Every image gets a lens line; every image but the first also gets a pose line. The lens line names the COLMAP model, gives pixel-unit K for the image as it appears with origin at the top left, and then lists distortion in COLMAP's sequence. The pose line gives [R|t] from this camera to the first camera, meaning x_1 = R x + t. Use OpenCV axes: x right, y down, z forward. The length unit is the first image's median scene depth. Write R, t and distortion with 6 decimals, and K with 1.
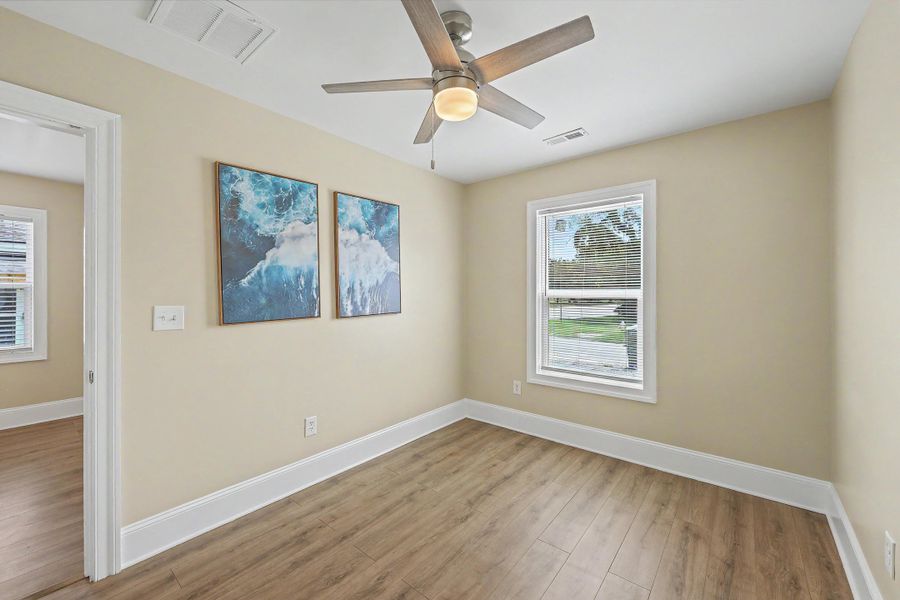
lens RADIAL K [[361.7, 0, 454.6], [0, 361.7, 297.0], [0, 0, 1]] dist [-0.002024, -0.000262]
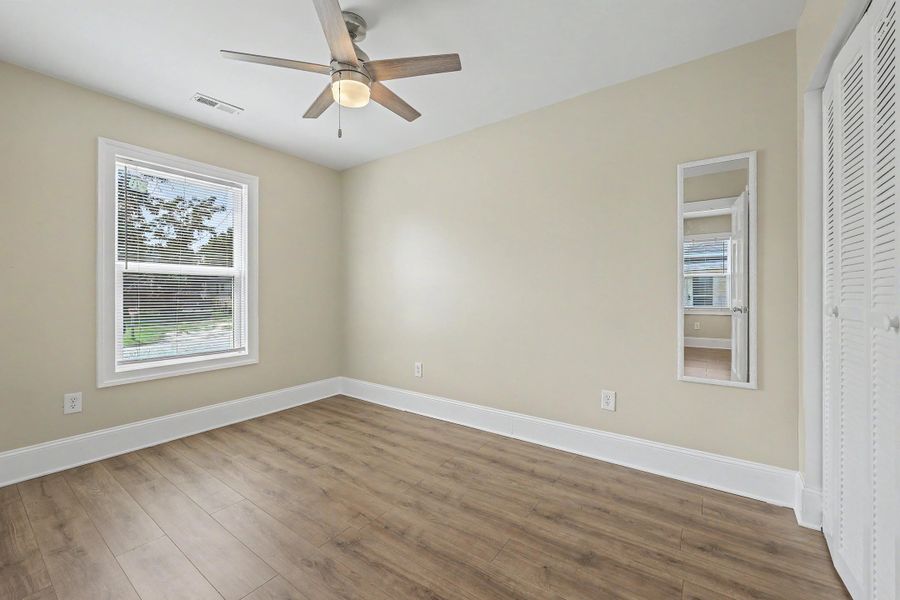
lens RADIAL K [[345.5, 0, 452.5], [0, 345.5, 291.1], [0, 0, 1]] dist [-0.001753, -0.000132]
pose [[-0.050876, 0.000725, 0.998705, -0.615418], [0.012632, 0.999920, -0.000083, 0.062256], [-0.998625, 0.012612, -0.050881, 0.395855]]
